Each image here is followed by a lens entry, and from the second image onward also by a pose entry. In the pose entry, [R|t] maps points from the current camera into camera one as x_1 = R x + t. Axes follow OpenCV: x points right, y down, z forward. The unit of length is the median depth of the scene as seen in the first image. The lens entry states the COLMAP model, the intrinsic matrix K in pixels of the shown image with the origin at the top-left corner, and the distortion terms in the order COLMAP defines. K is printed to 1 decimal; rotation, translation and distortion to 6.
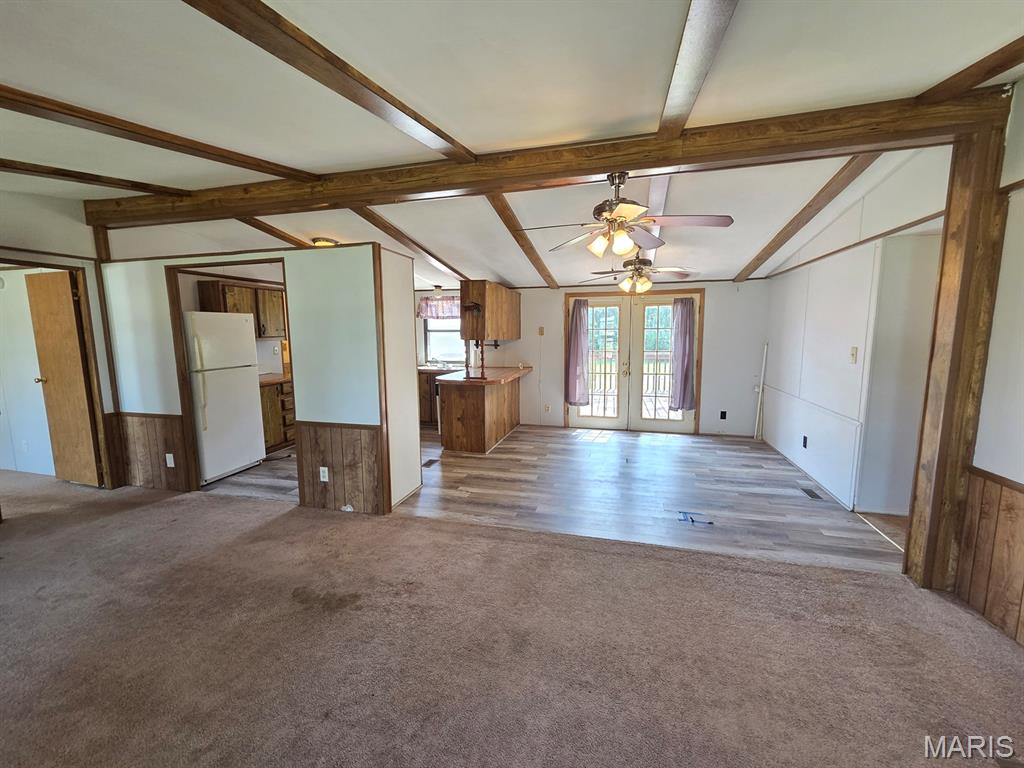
lens RADIAL K [[423.9, 0, 511.7], [0, 423.9, 391.3], [0, 0, 1]] dist [0.005426, -0.000021]
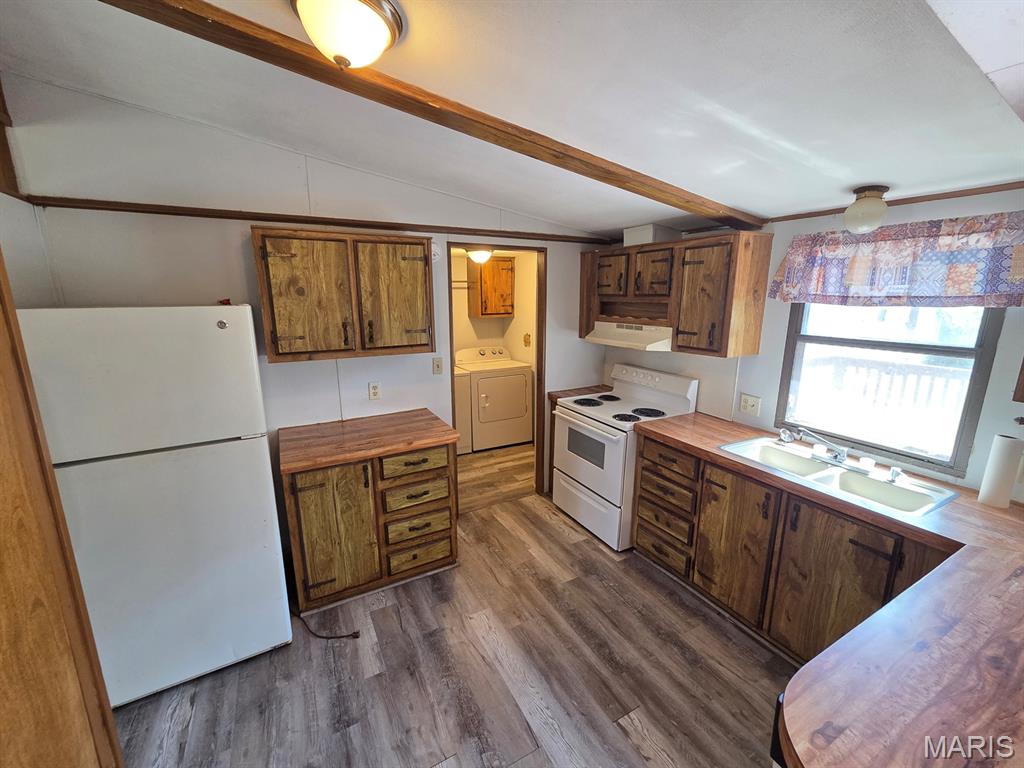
lens RADIAL K [[423.9, 0, 511.7], [0, 423.9, 391.3], [0, 0, 1]] dist [0.005426, -0.000021]
pose [[0.689749, 0.166933, -0.704542, -0.166862], [-0.107218, 0.985880, 0.128626, -0.181018], [0.716066, -0.013180, 0.697908, 0.902964]]
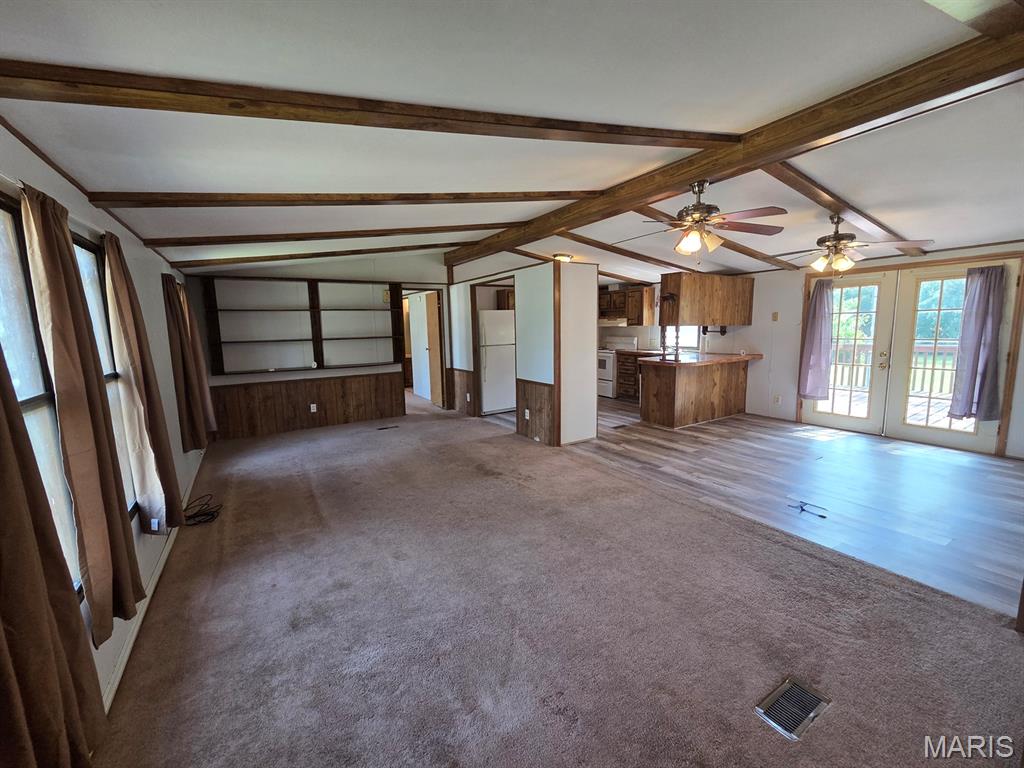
lens RADIAL K [[423.9, 0, 511.7], [0, 423.9, 391.3], [0, 0, 1]] dist [0.005426, -0.000021]
pose [[0.730585, 0.095245, -0.676146, 0.421293], [-0.079849, 0.995347, 0.053931, 0.026955], [0.678137, 0.014588, 0.734791, -0.126899]]
